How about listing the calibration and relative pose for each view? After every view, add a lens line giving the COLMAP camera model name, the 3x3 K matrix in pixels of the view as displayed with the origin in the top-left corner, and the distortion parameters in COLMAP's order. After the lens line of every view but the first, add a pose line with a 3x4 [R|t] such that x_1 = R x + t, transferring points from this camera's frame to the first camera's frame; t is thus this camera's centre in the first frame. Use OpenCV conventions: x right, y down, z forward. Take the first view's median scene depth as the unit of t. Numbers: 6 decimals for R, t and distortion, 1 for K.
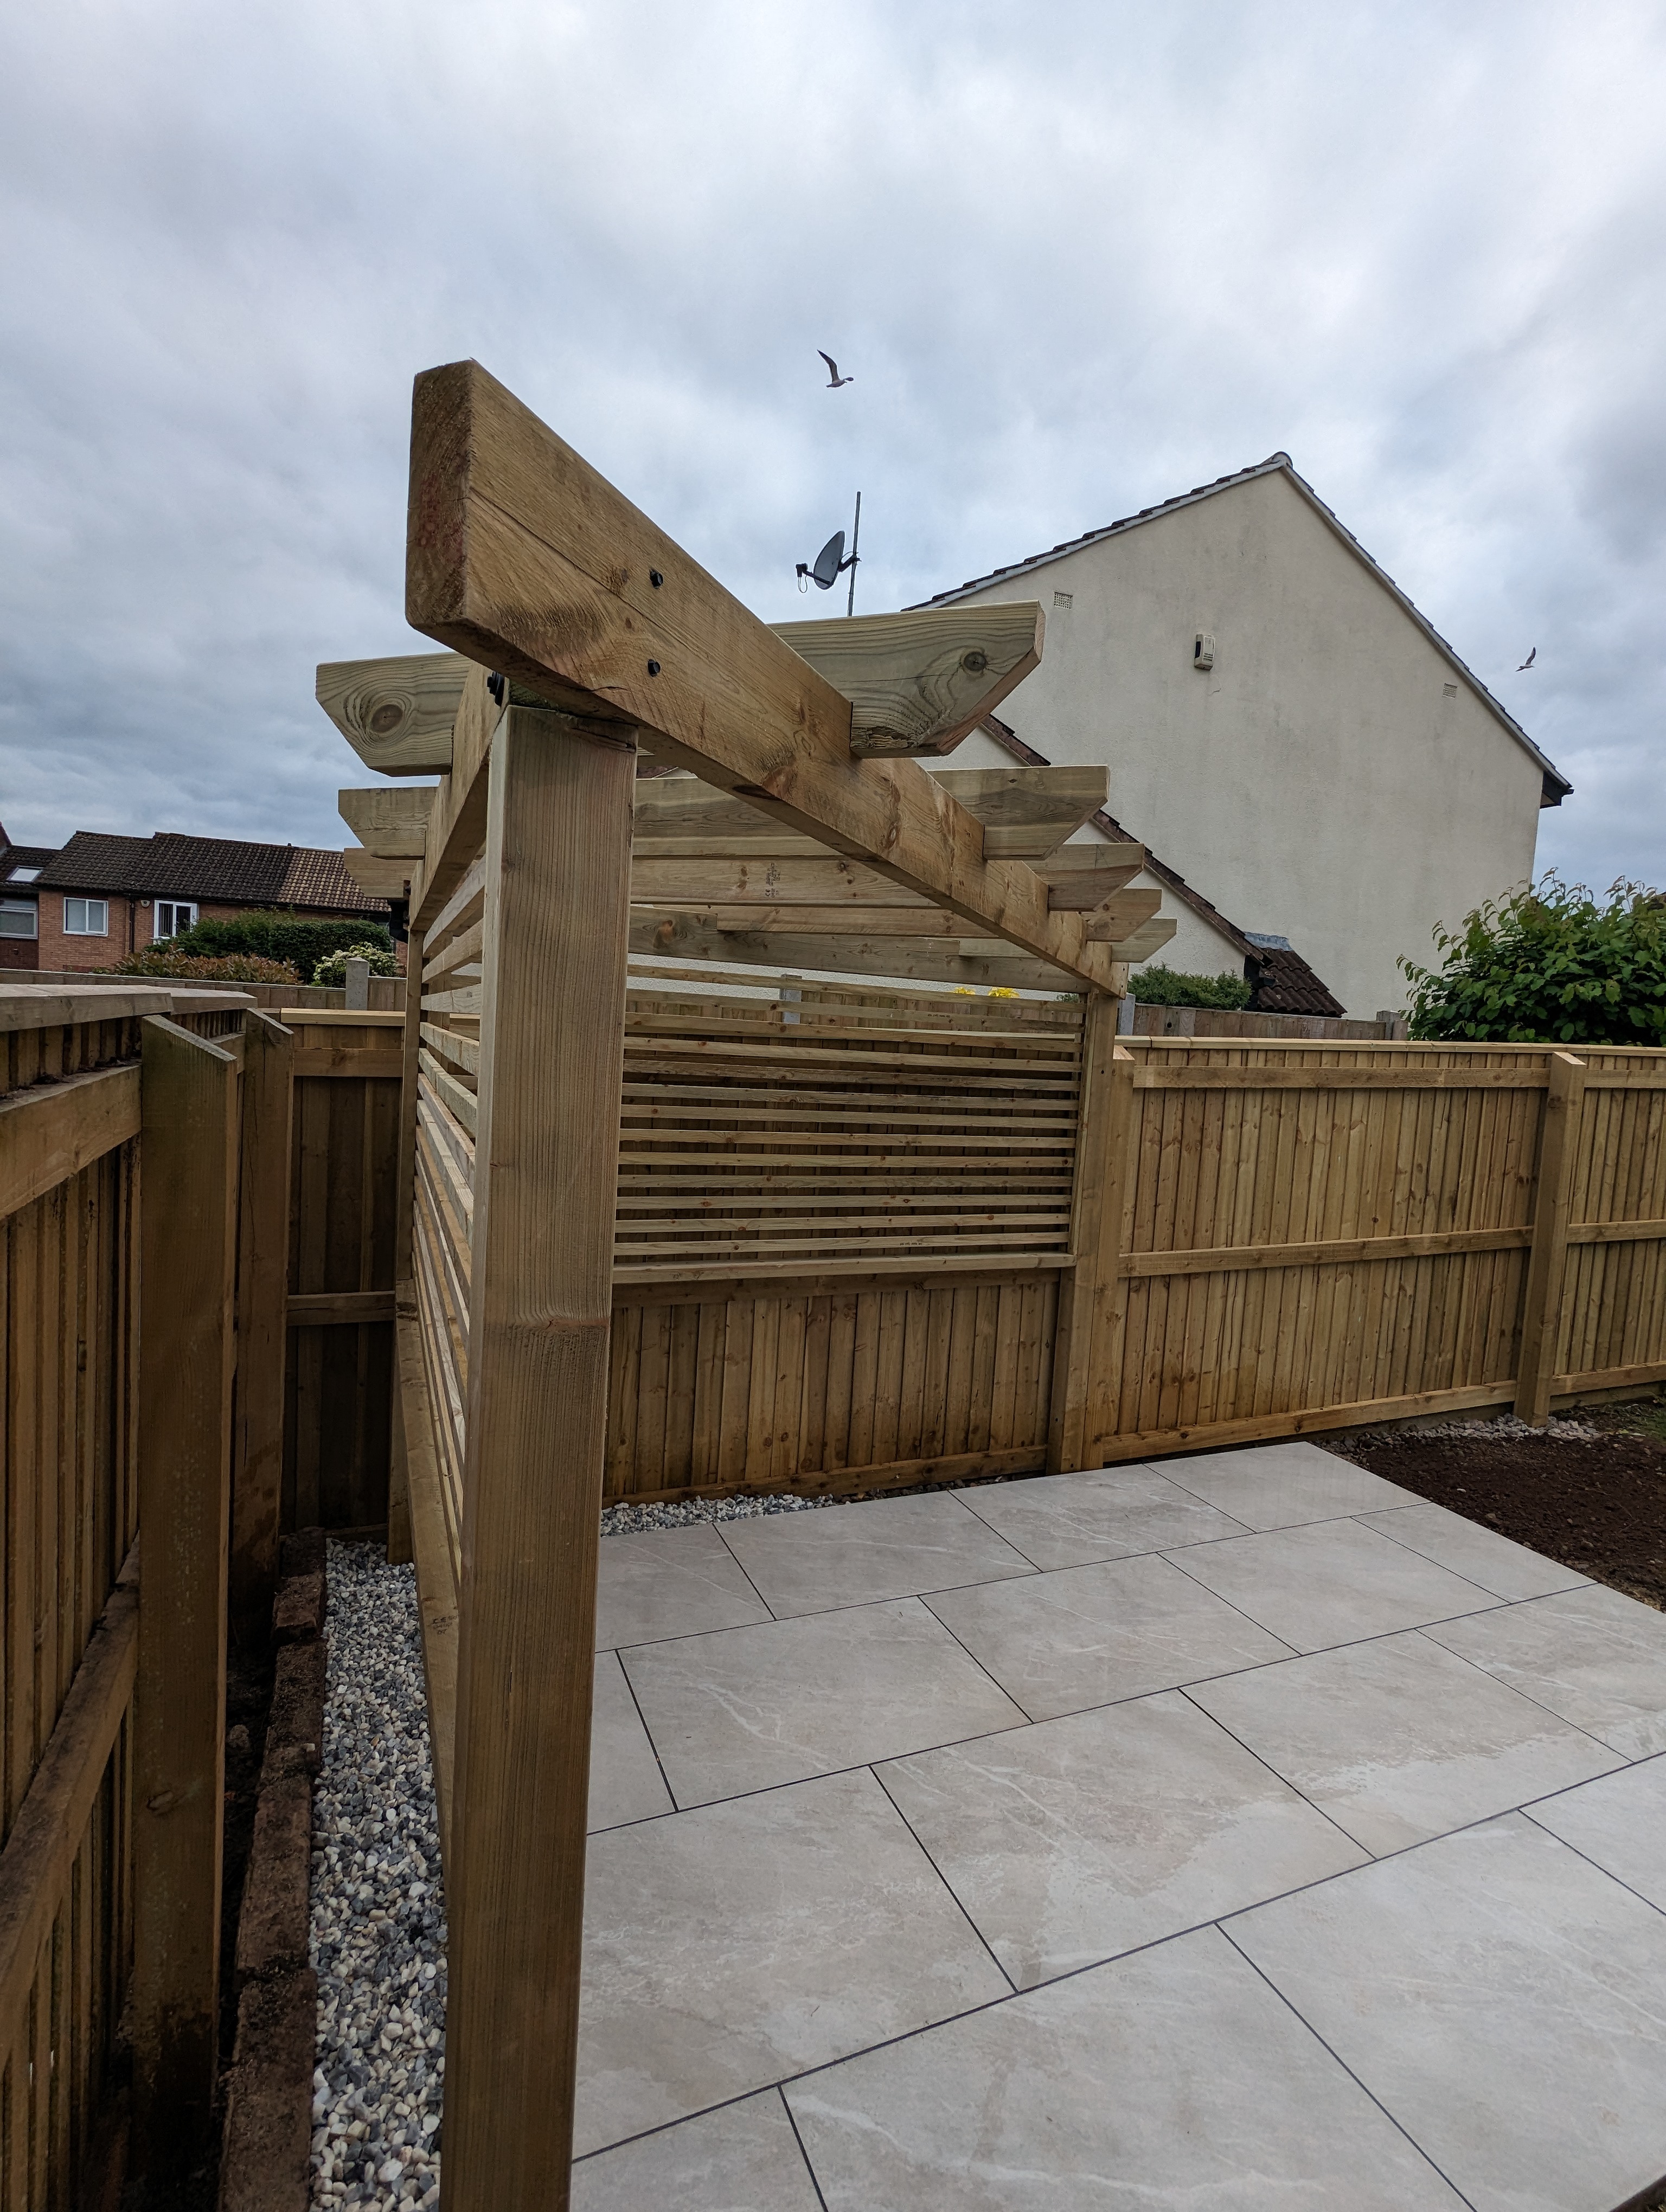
lens RADIAL K [[1049.3, 0, 825.5], [0, 1049.3, 1105.2], [0, 0, 1]] dist [-0.006053, 0.004282]
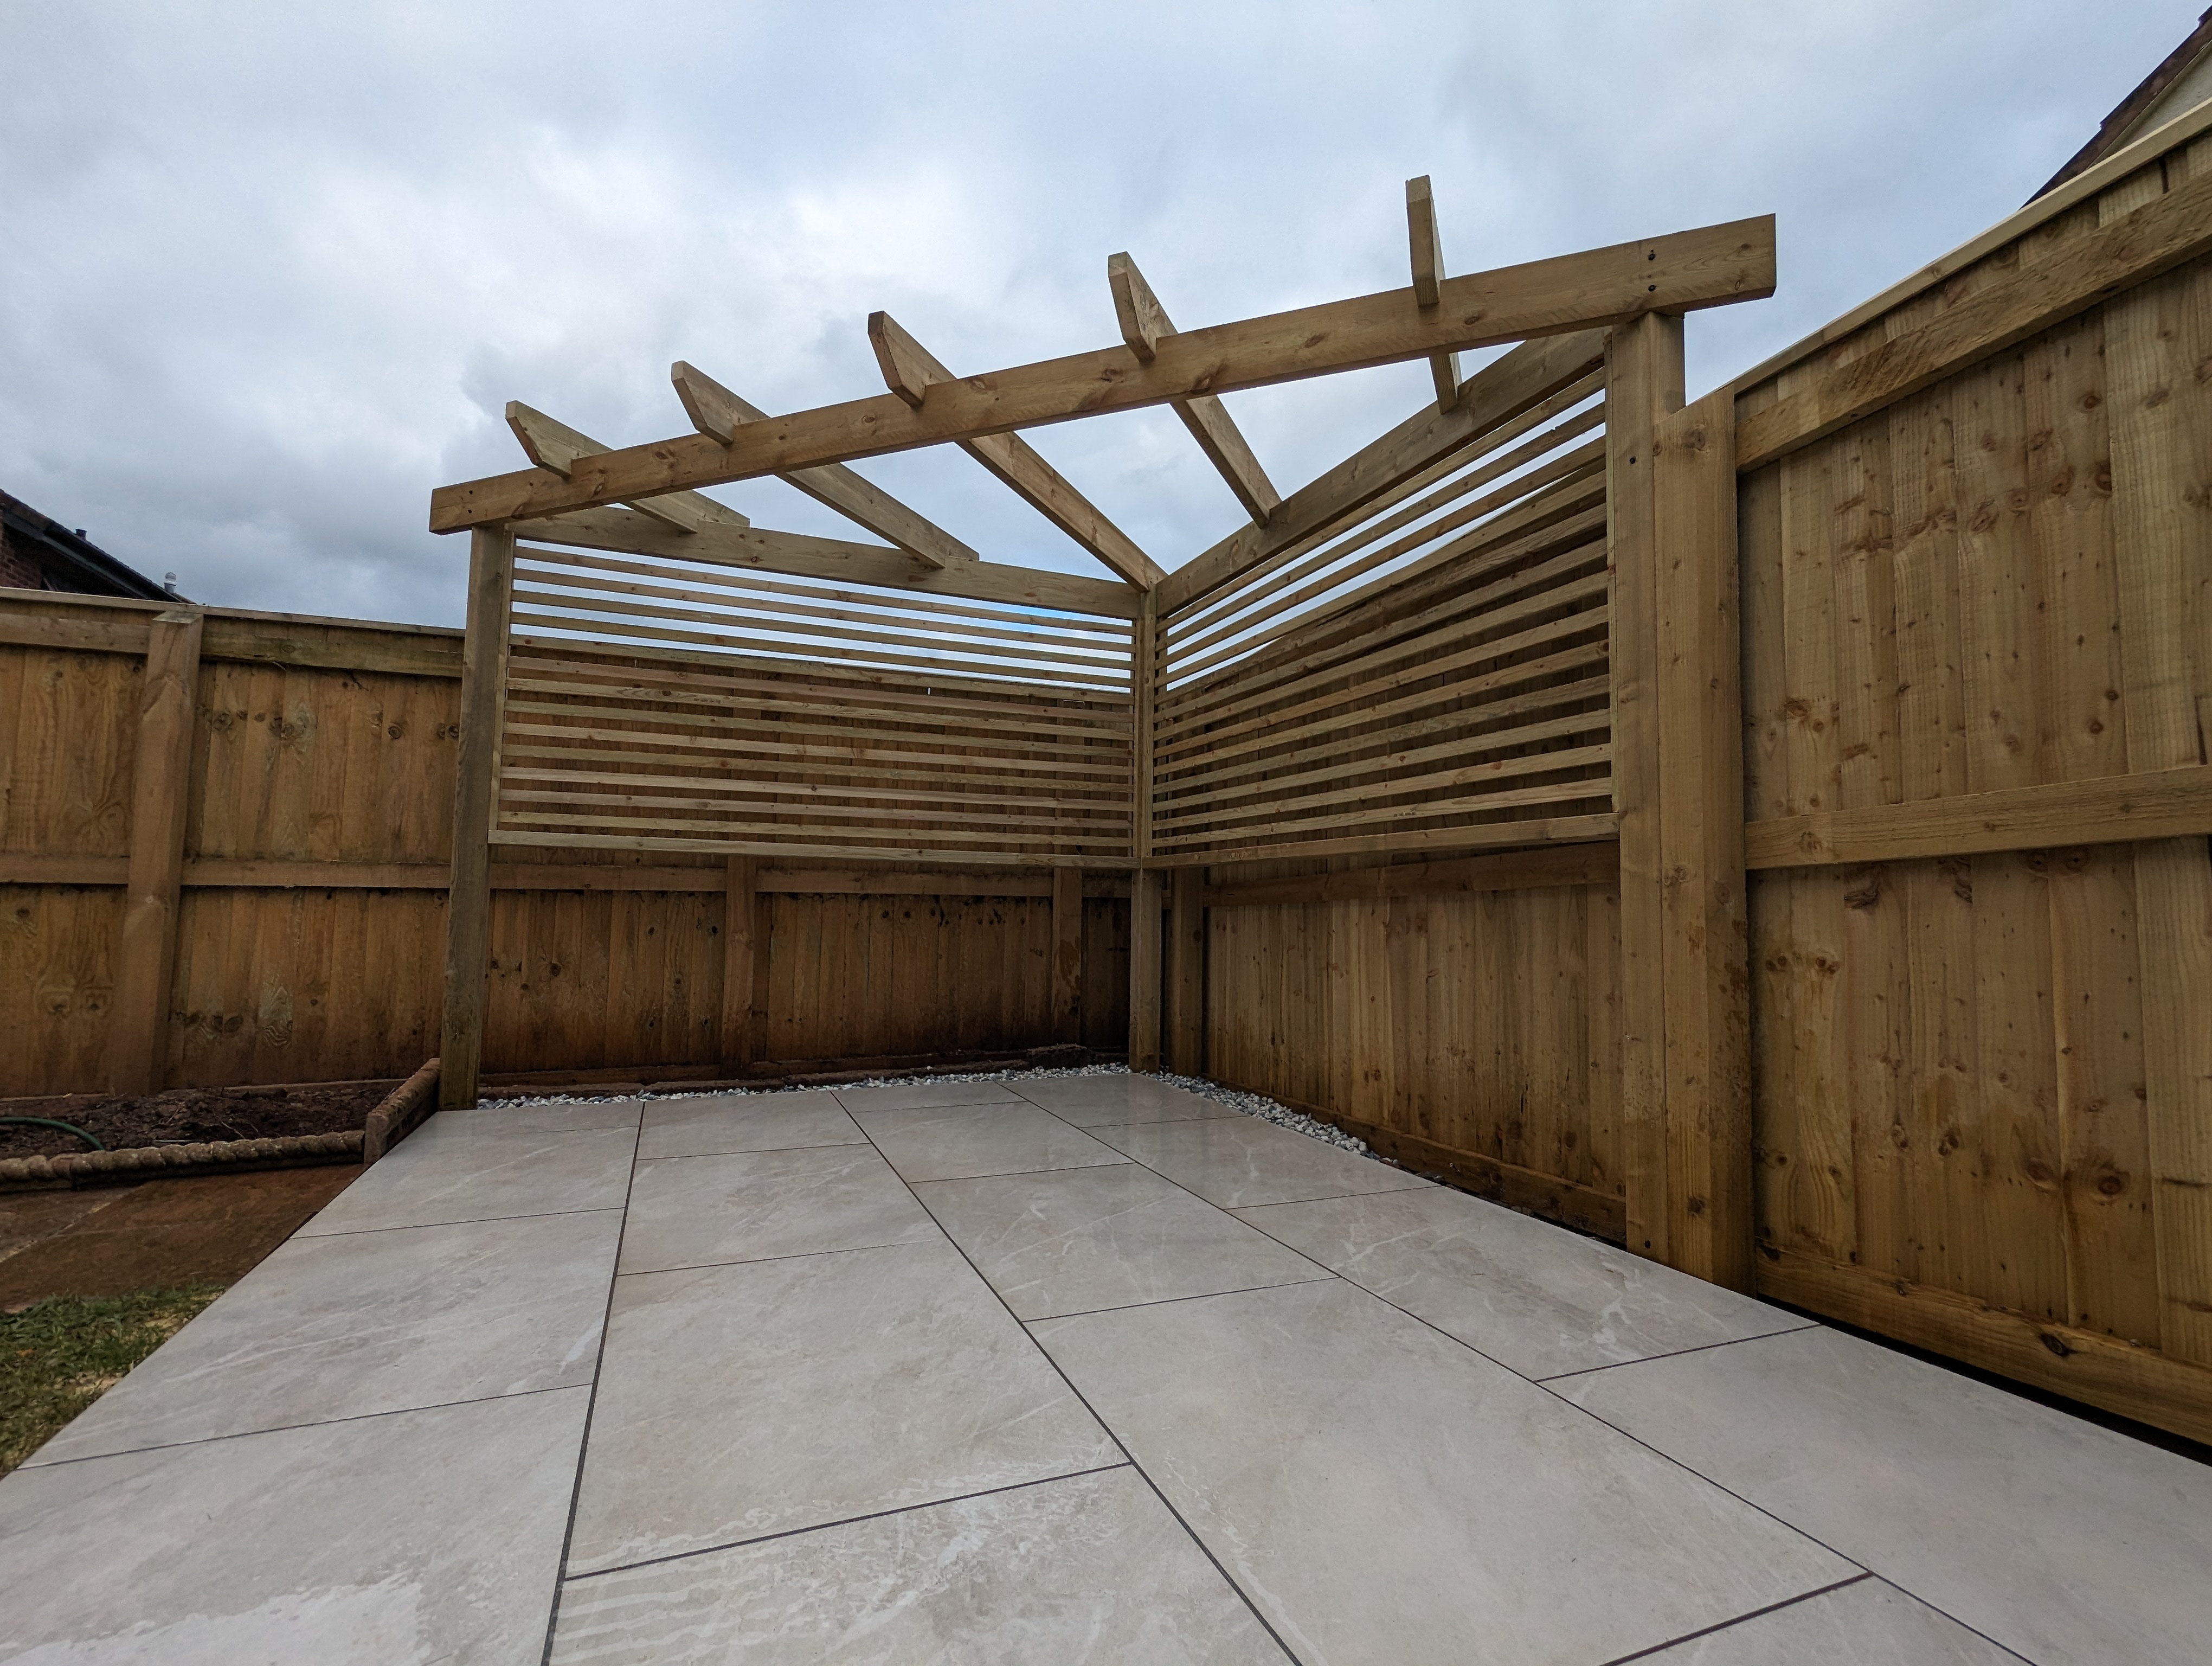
lens RADIAL K [[1049.8, 0, 1104.7], [0, 1049.8, 839.5], [0, 0, 1]] dist [-0.001638, 0.000281]
pose [[-0.026169, -0.133522, -0.990700, 0.778913], [-0.089268, 0.987392, -0.130718, 0.252907], [0.995664, 0.085017, -0.037759, 0.777510]]
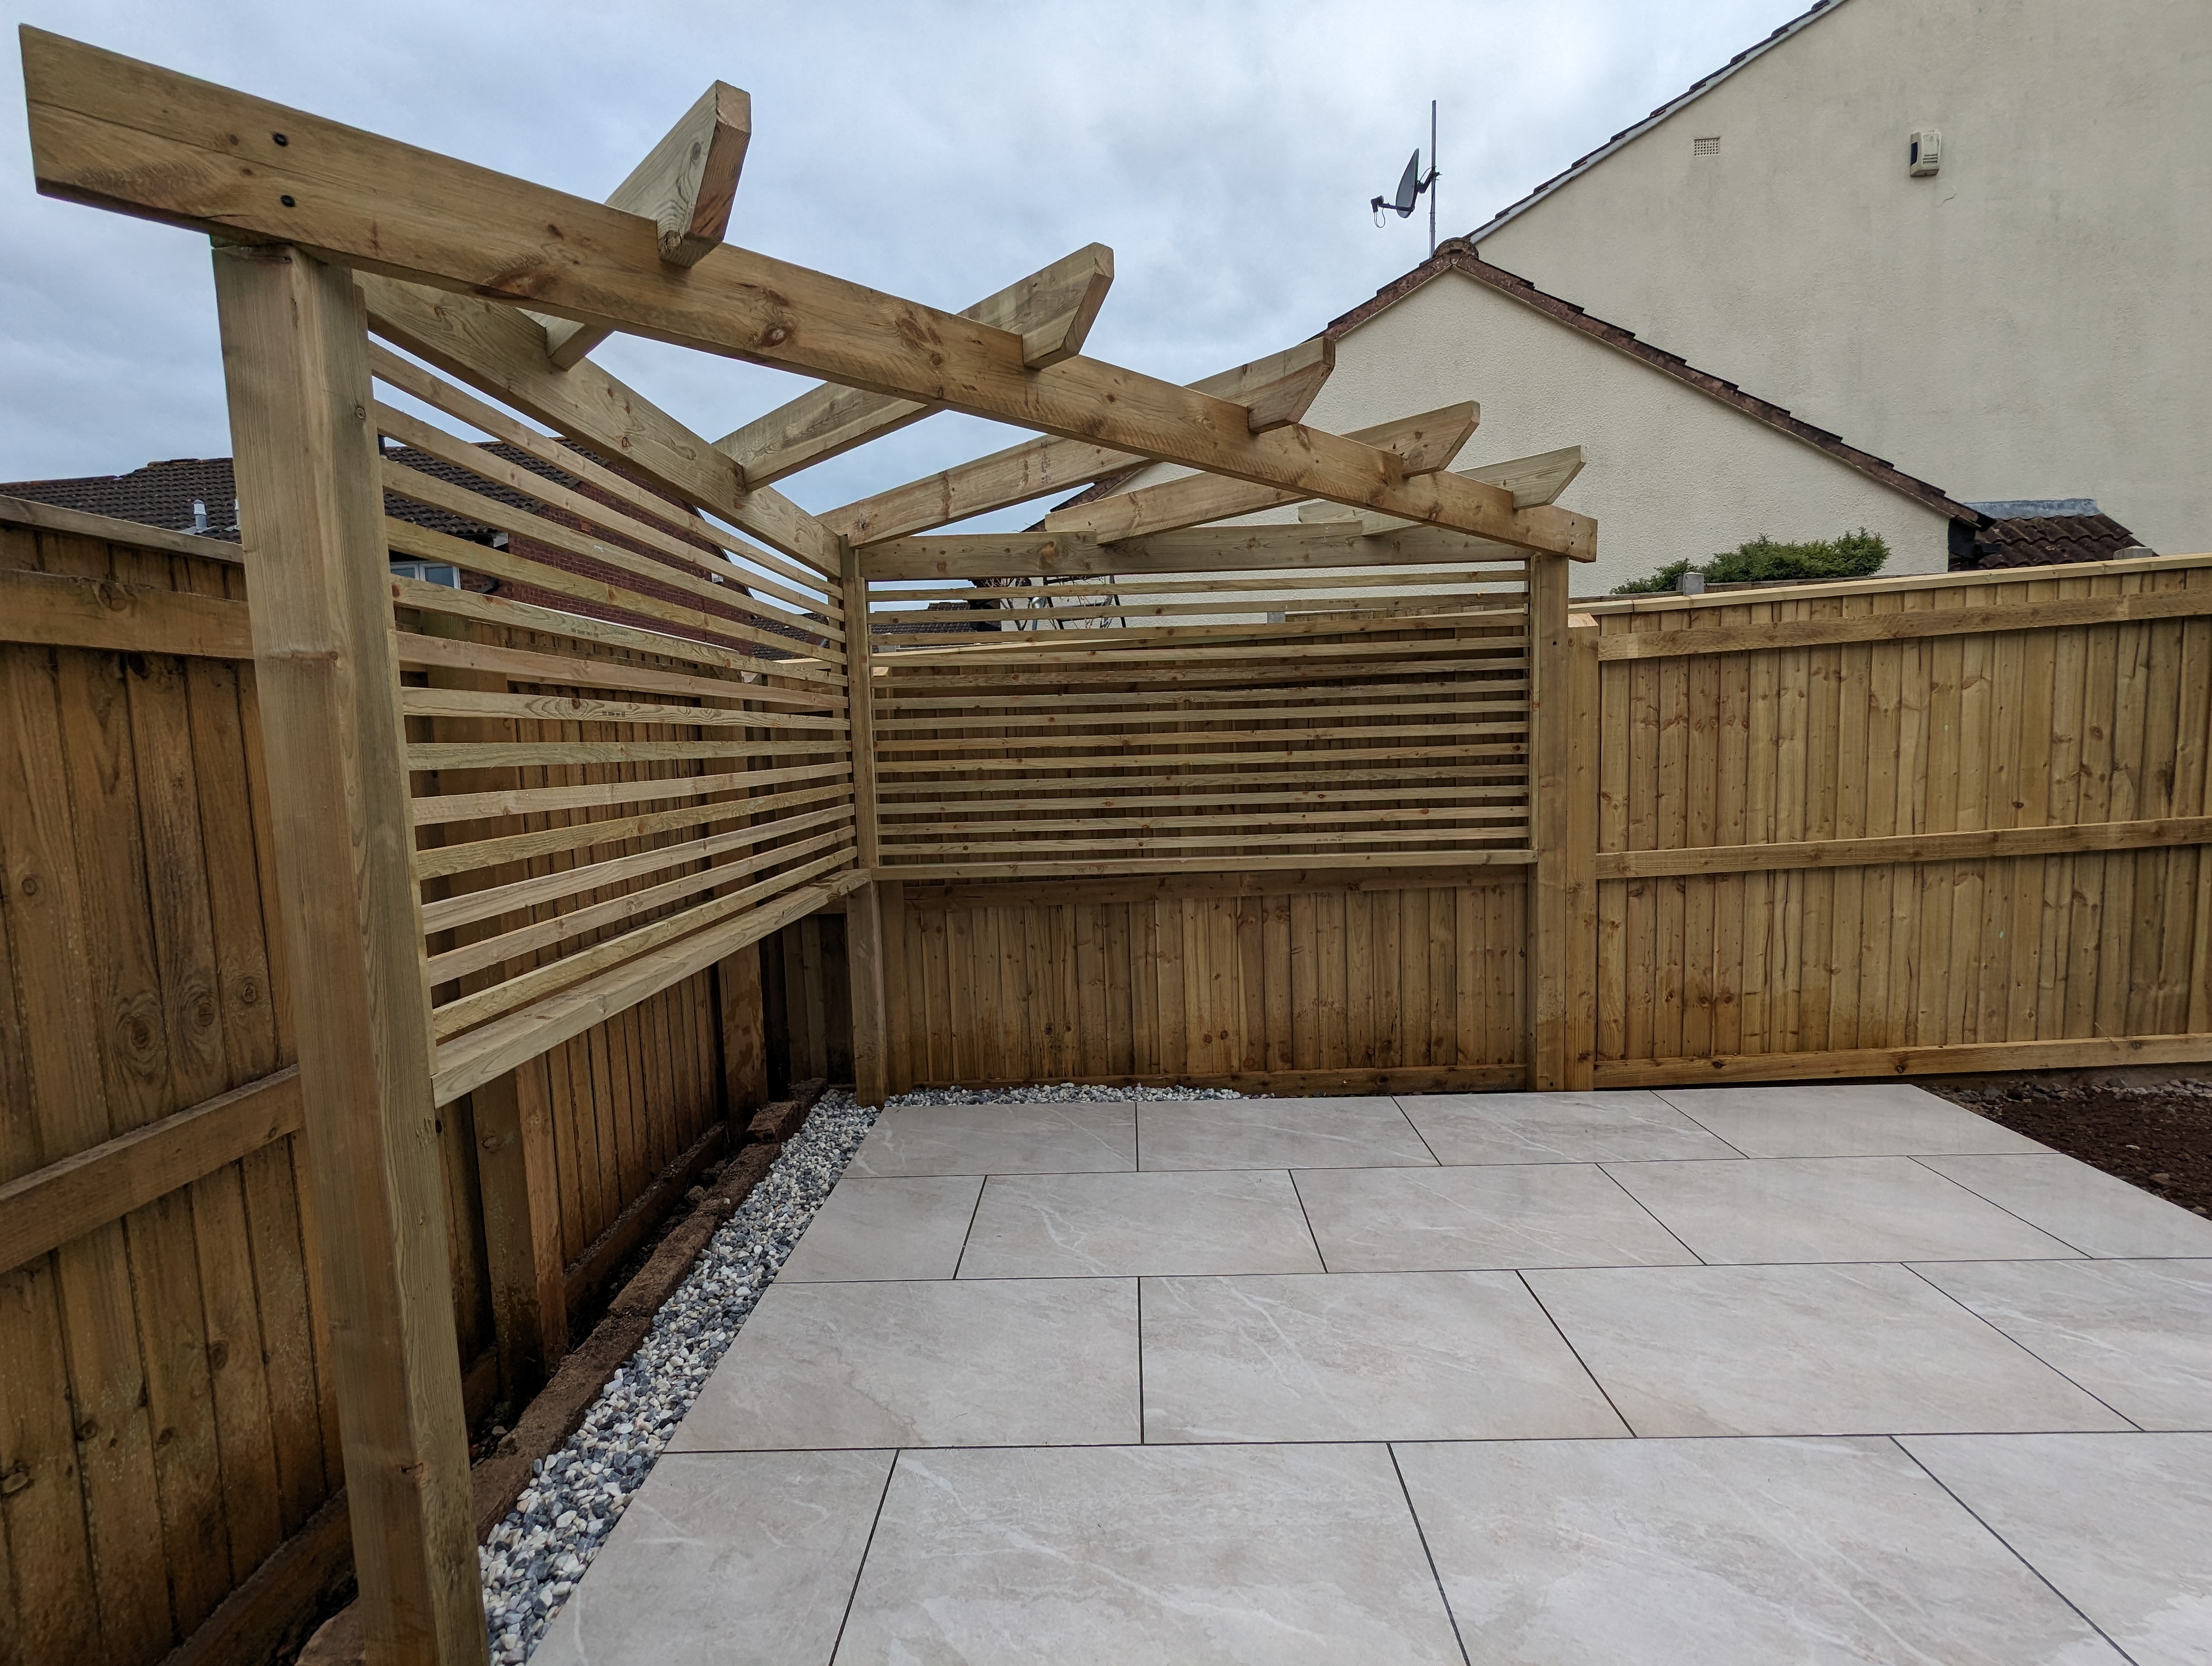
lens RADIAL K [[1049.3, 0, 1102.7], [0, 1049.3, 839.9], [0, 0, 1]] dist [-0.006053, 0.004282]
pose [[0.902478, -0.051023, -0.427703, 0.293495], [0.058523, 0.998276, 0.004397, 0.110298], [0.426742, -0.028999, 0.903909, 0.023620]]
